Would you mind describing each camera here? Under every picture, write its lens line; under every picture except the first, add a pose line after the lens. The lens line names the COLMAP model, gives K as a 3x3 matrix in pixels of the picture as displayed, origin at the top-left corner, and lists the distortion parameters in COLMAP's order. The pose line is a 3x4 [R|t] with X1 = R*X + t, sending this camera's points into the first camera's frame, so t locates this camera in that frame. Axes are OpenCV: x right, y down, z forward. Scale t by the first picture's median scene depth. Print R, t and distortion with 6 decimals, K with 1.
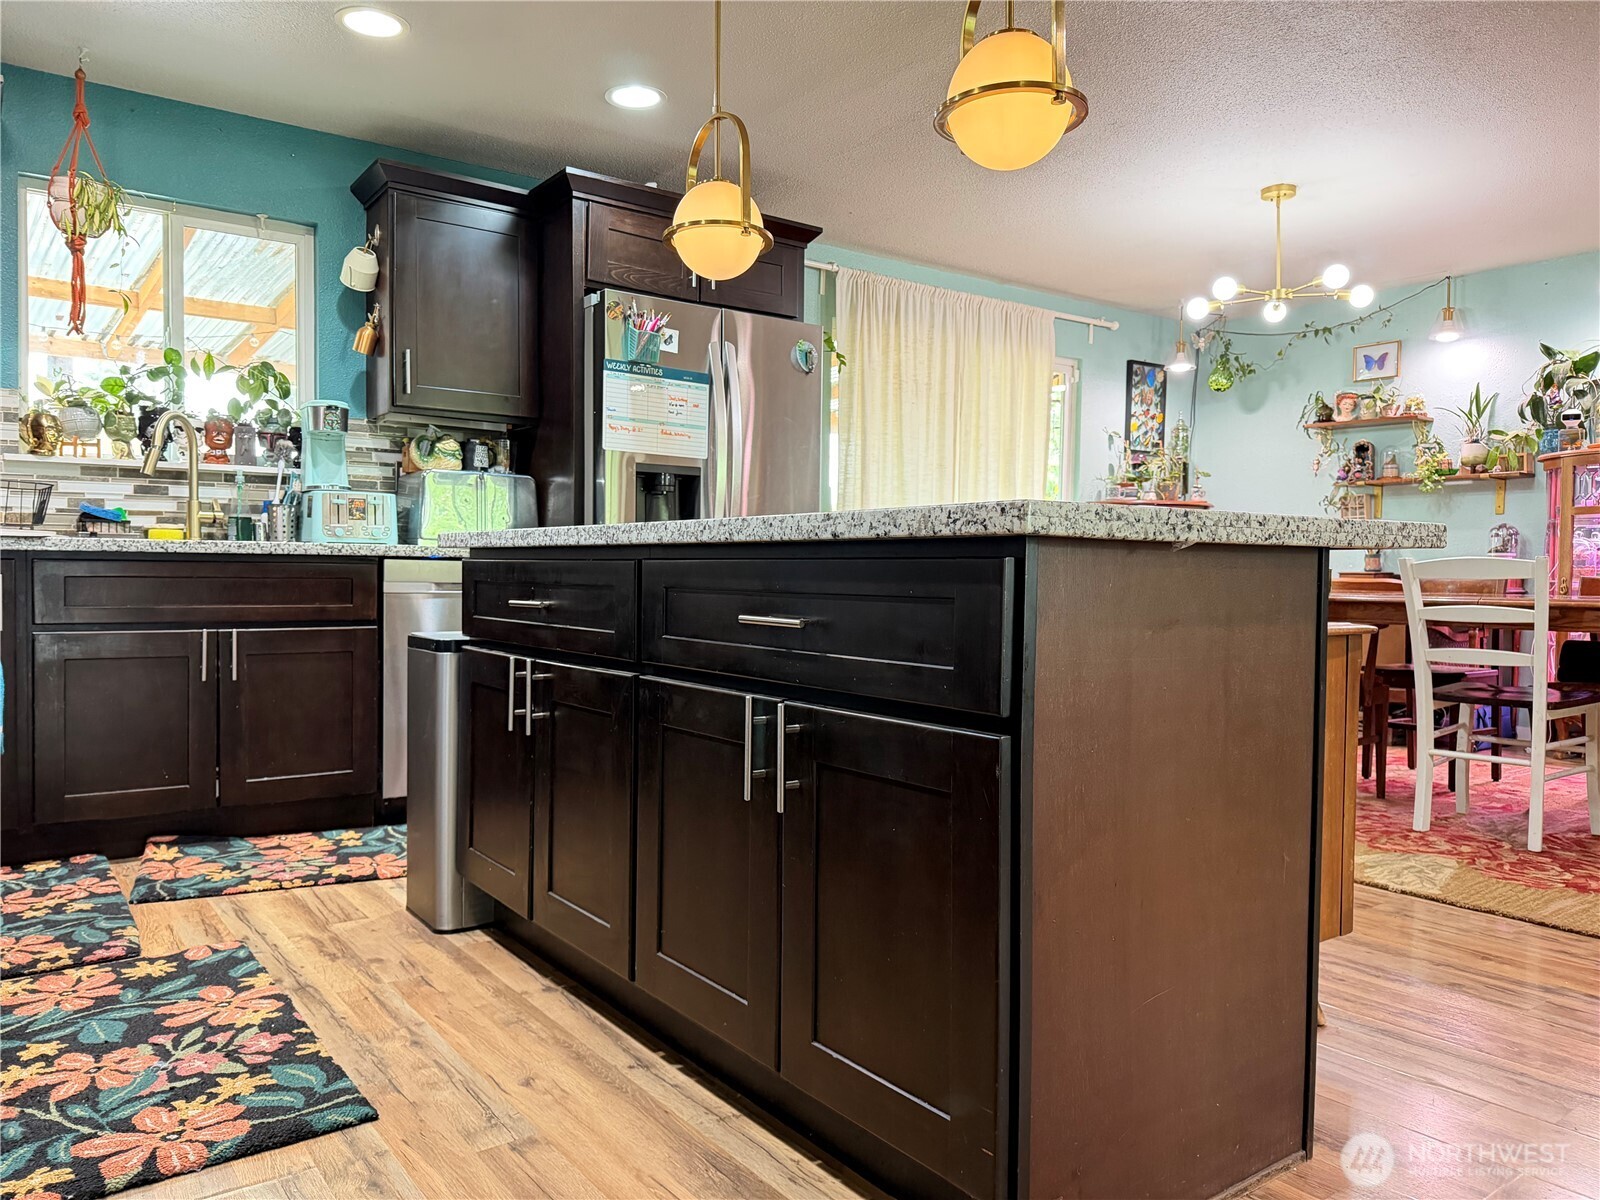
lens RADIAL K [[1100.3, 0, 773.0], [0, 1100.3, 601.0], [0, 0, 1]] dist [0.080510, -0.114552]
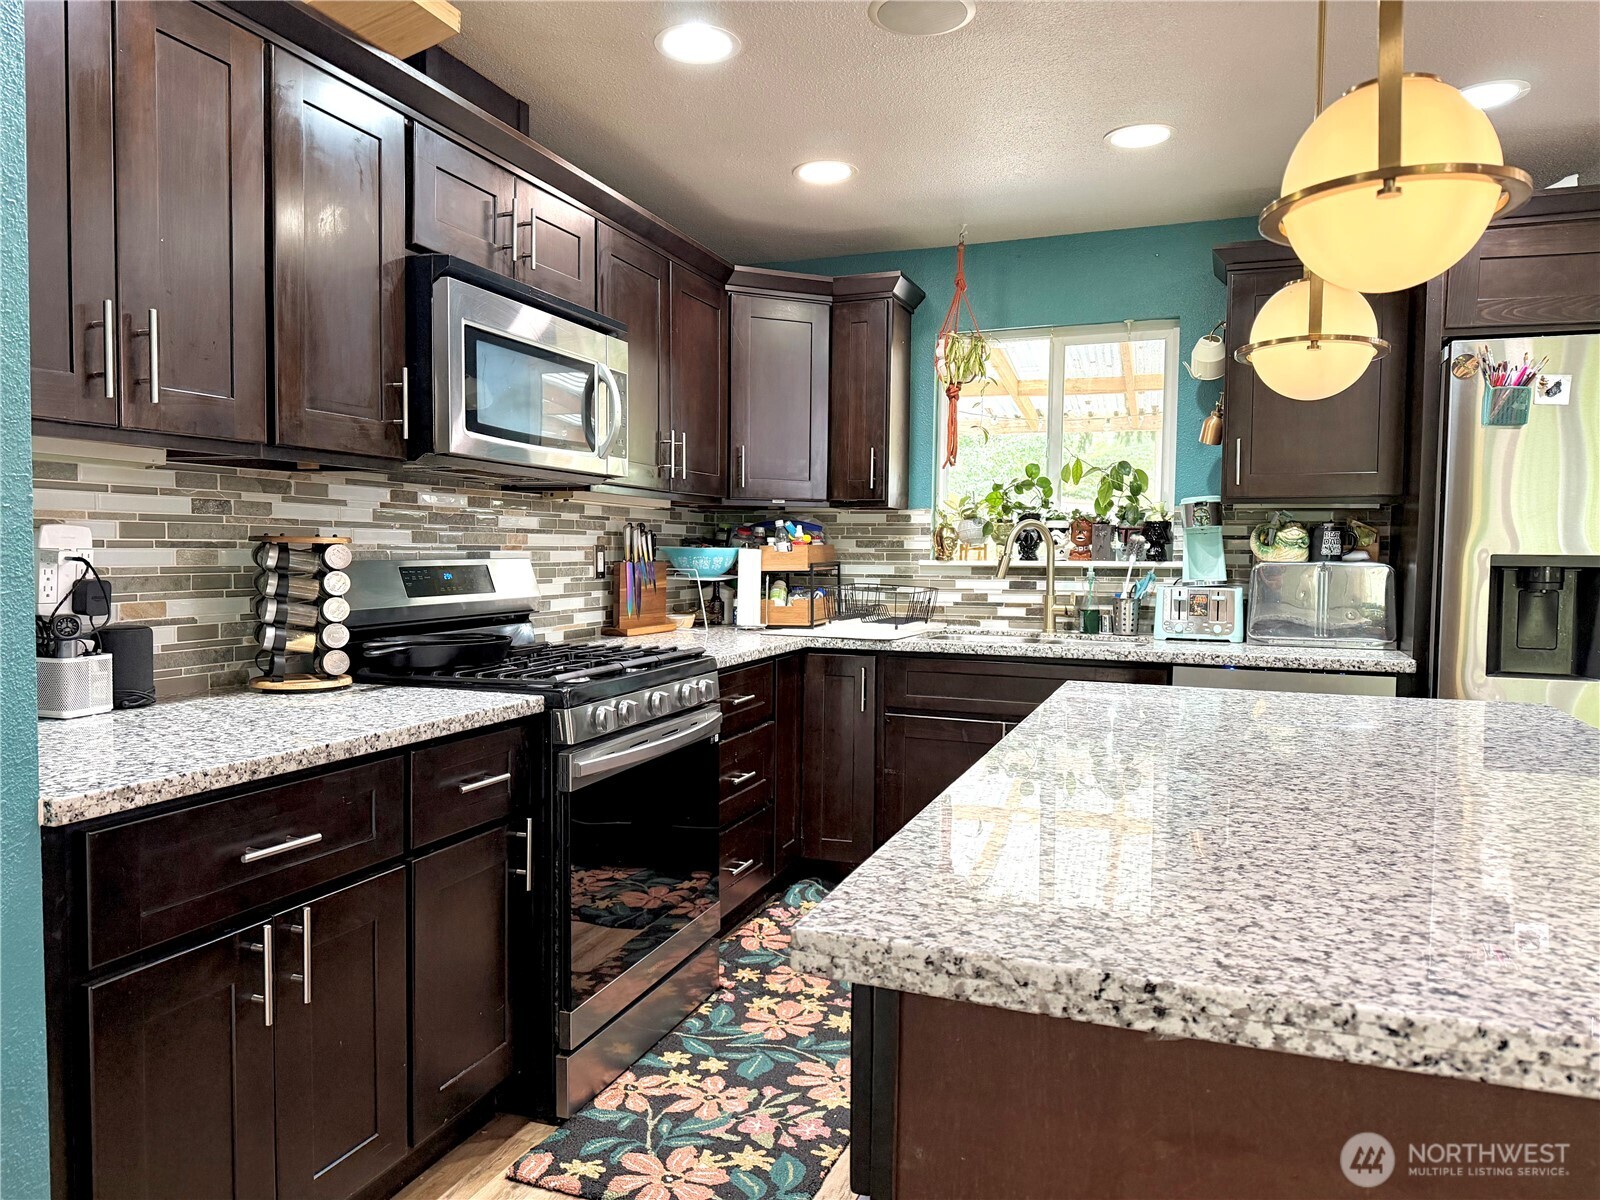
lens RADIAL K [[1107.7, 0, 755.6], [0, 1107.7, 598.0], [0, 0, 1]] dist [0.036110, -0.048118]
pose [[0.529023, 0.032335, -0.847991, 0.282770], [-0.025633, 0.999427, 0.022119, -0.111391], [0.848220, 0.010035, 0.529549, 0.169879]]
